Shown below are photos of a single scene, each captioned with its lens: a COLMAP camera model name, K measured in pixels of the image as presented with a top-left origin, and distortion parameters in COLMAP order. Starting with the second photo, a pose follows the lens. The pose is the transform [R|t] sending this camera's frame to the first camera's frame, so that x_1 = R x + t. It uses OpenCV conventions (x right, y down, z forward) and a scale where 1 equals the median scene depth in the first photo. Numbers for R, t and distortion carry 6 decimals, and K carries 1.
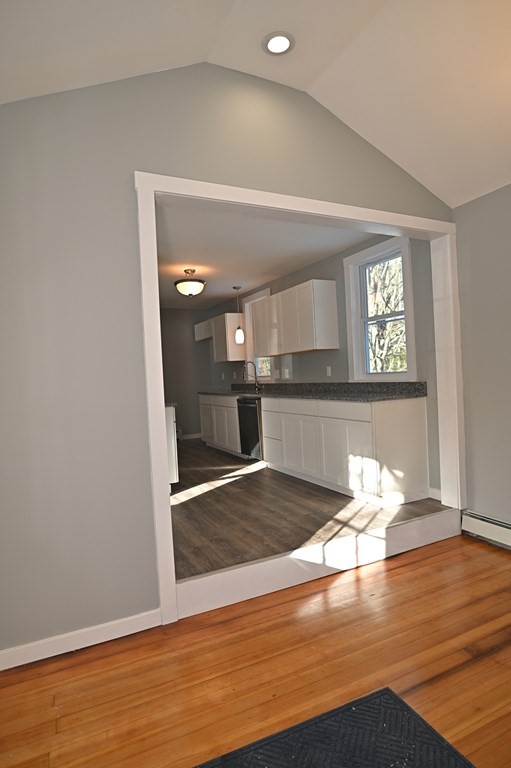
lens RADIAL K [[443.0, 0, 255.5], [0, 443.0, 384.0], [0, 0, 1]] dist [-0.045067, 0.024542]
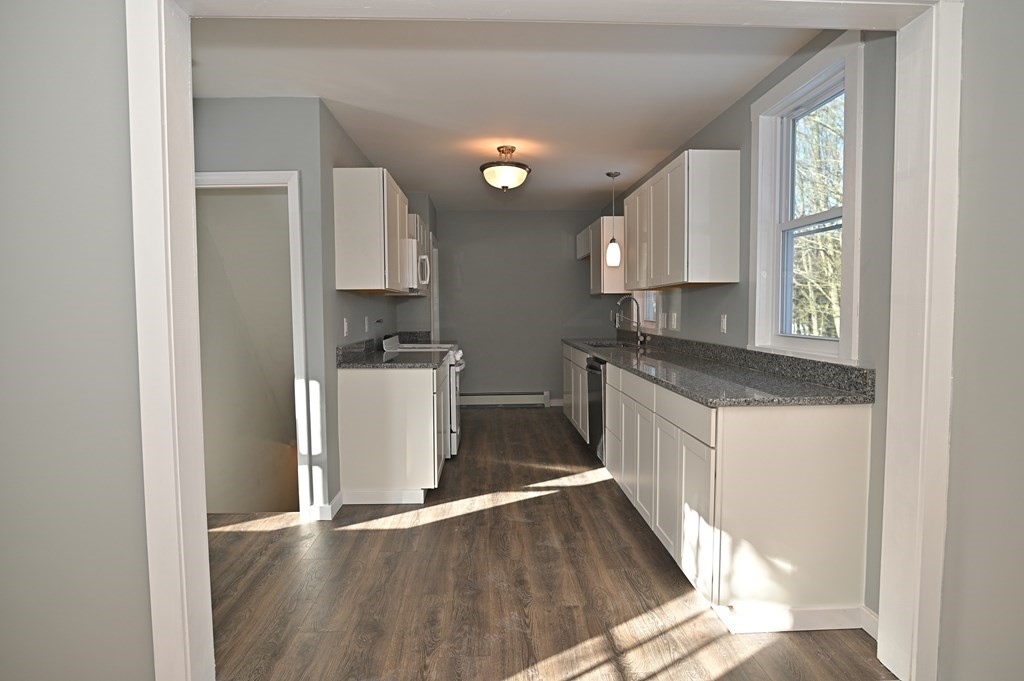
lens RADIAL K [[590.7, 0, 509.5], [0, 590.7, 339.9], [0, 0, 1]] dist [-0.045067, 0.024542]
pose [[0.914803, 0.069179, -0.397931, 0.292600], [-0.050902, 0.997114, 0.056327, -0.049619], [0.400679, -0.031273, 0.915684, 0.340995]]
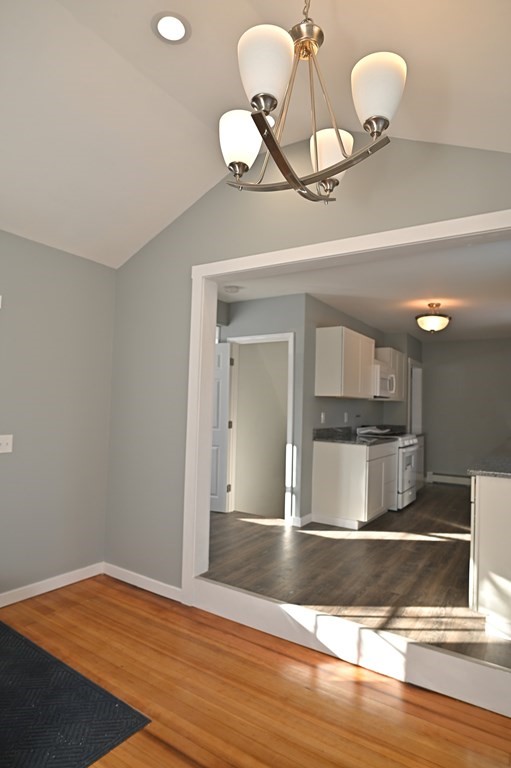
lens RADIAL K [[447.3, 0, 254.9], [0, 447.3, 371.8], [0, 0, 1]] dist [-0.051531, 0.026805]
pose [[0.511590, 0.005885, -0.859209, 0.676026], [-0.078922, 0.996071, -0.040170, -0.066692], [0.855597, 0.088361, 0.510045, 0.297880]]
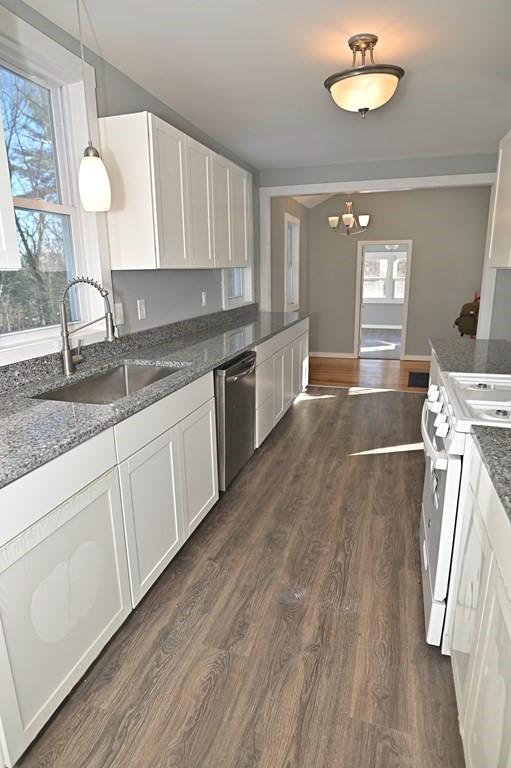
lens RADIAL K [[443.0, 0, 255.5], [0, 443.0, 384.0], [0, 0, 1]] dist [-0.045067, 0.024542]
pose [[-0.726699, -0.114964, 0.677268, -0.544146], [0.066159, 0.969602, 0.235574, -0.080583], [-0.683763, 0.215998, -0.697003, 2.024426]]
